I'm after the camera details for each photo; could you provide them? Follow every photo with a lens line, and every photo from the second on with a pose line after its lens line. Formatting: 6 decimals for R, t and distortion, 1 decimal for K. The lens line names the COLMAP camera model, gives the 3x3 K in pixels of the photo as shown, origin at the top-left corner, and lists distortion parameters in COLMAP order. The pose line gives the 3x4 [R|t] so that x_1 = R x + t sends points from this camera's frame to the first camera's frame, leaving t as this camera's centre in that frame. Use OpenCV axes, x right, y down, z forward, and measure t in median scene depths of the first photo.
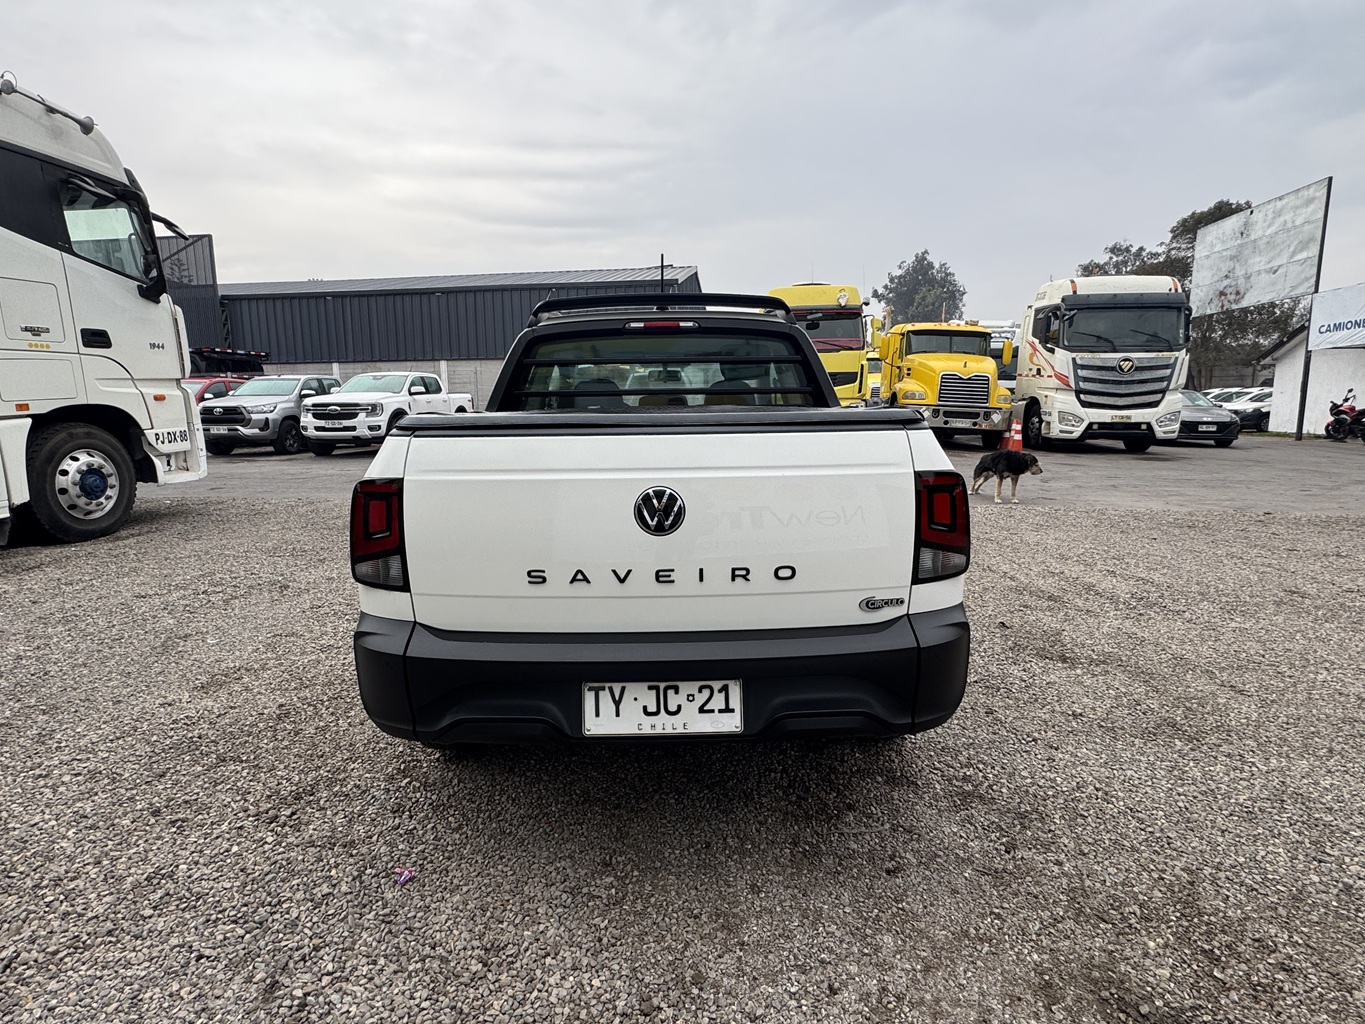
lens RADIAL K [[730.0, 0, 683.9], [0, 730.0, 514.5], [0, 0, 1]] dist [0.000222, 0.000020]
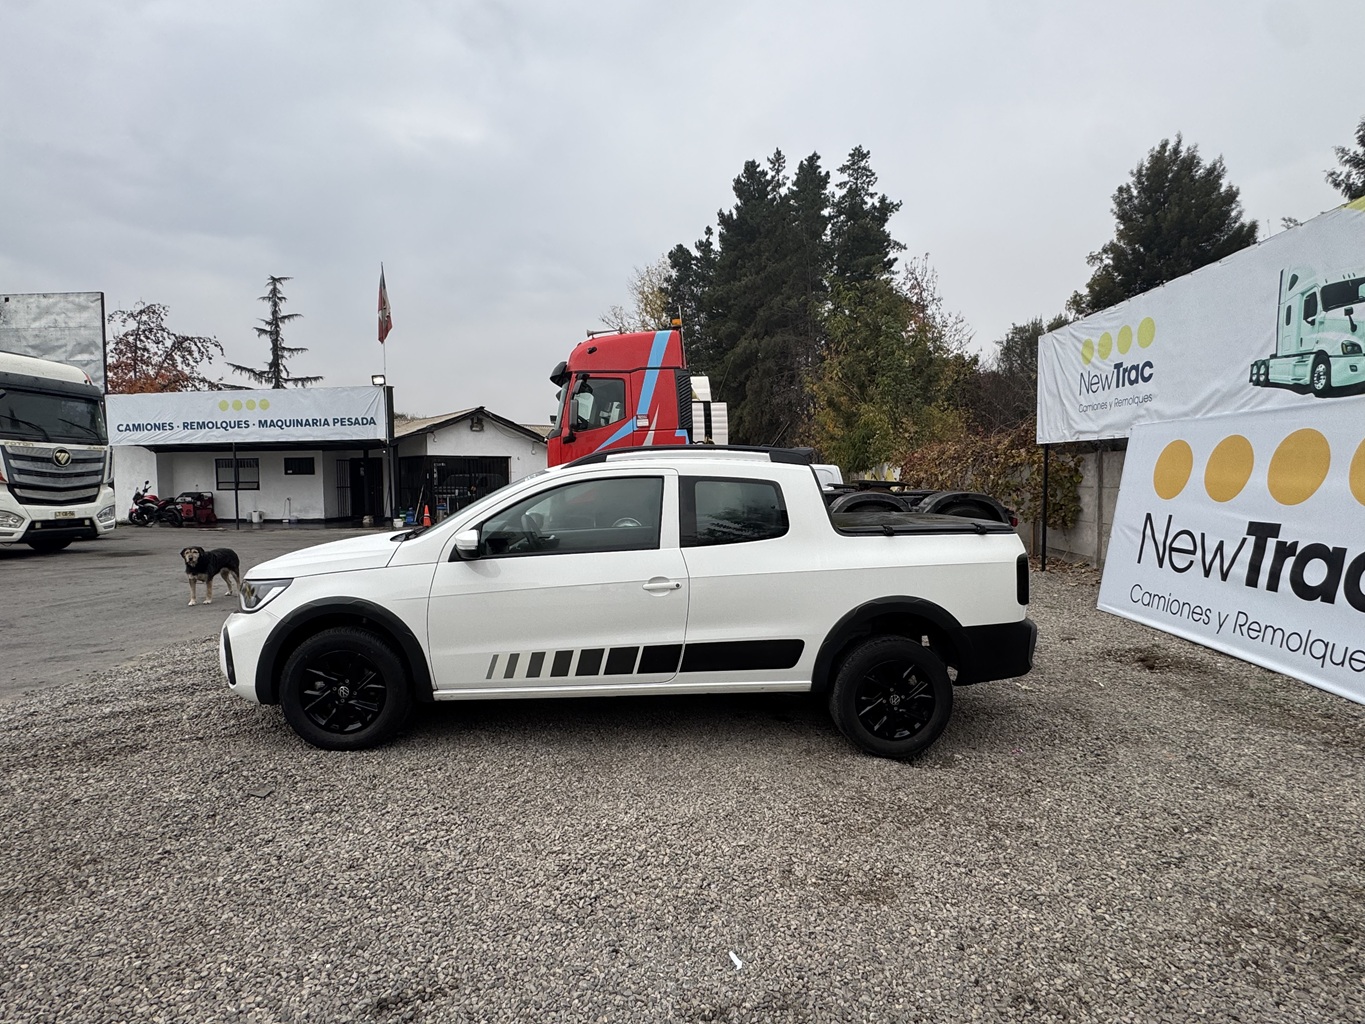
lens RADIAL K [[730.0, 0, 680.6], [0, 730.0, 513.1], [0, 0, 1]] dist [0.000222, 0.000020]
pose [[-0.061875, -0.041430, 0.997224, -0.346228], [0.156488, 0.986378, 0.050689, -0.059278], [-0.985740, 0.159190, -0.054549, 0.292608]]
